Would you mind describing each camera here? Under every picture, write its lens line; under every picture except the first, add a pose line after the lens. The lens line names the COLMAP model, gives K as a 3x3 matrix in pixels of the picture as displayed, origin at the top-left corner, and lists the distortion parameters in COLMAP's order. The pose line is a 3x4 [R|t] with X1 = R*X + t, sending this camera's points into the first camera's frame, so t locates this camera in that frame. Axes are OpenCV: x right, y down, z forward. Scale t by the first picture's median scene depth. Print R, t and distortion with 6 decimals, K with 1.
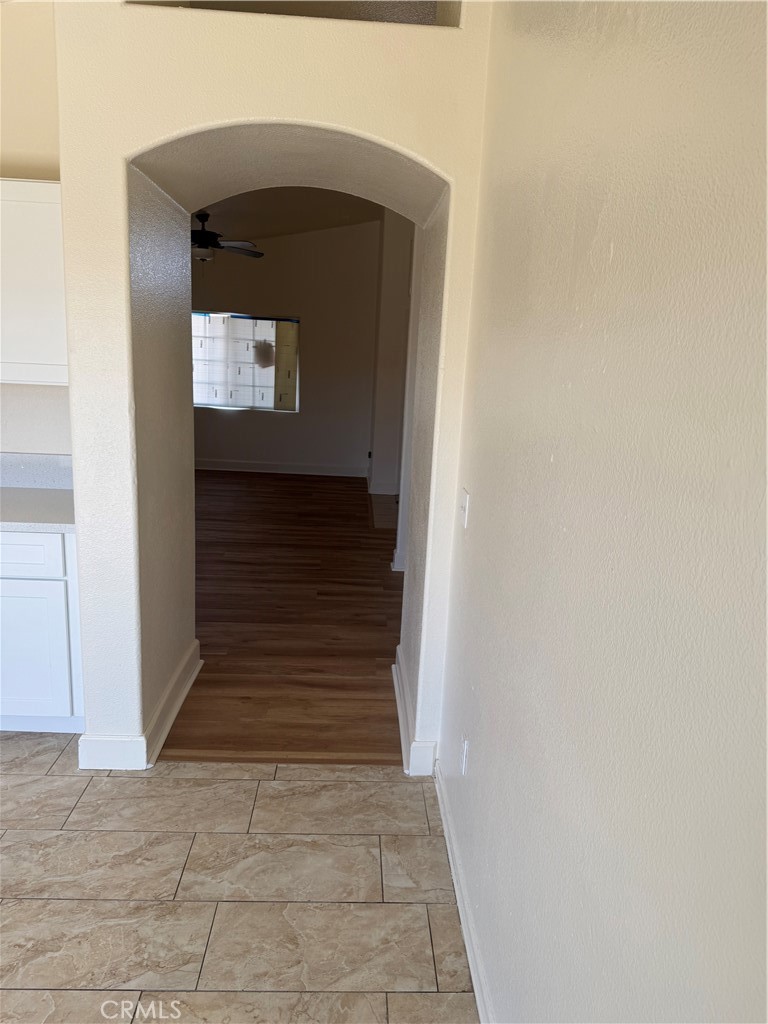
lens RADIAL K [[725.1, 0, 383.1], [0, 725.1, 514.4], [0, 0, 1]] dist [0.012496, -0.006207]
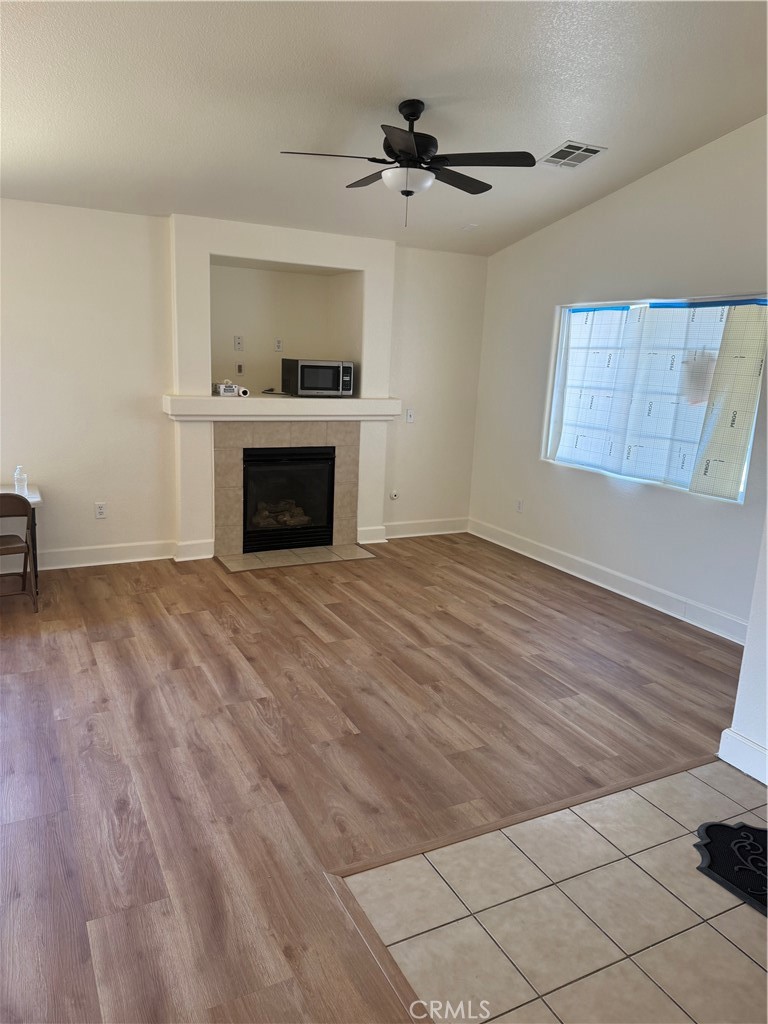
lens RADIAL K [[725.1, 0, 383.5], [0, 725.1, 506.9], [0, 0, 1]] dist [0.012496, -0.006207]
pose [[0.415003, 0.145413, -0.898124, 0.199462], [-0.211145, 0.975587, 0.060390, -0.120445], [0.884980, 0.164572, 0.435575, 0.616566]]
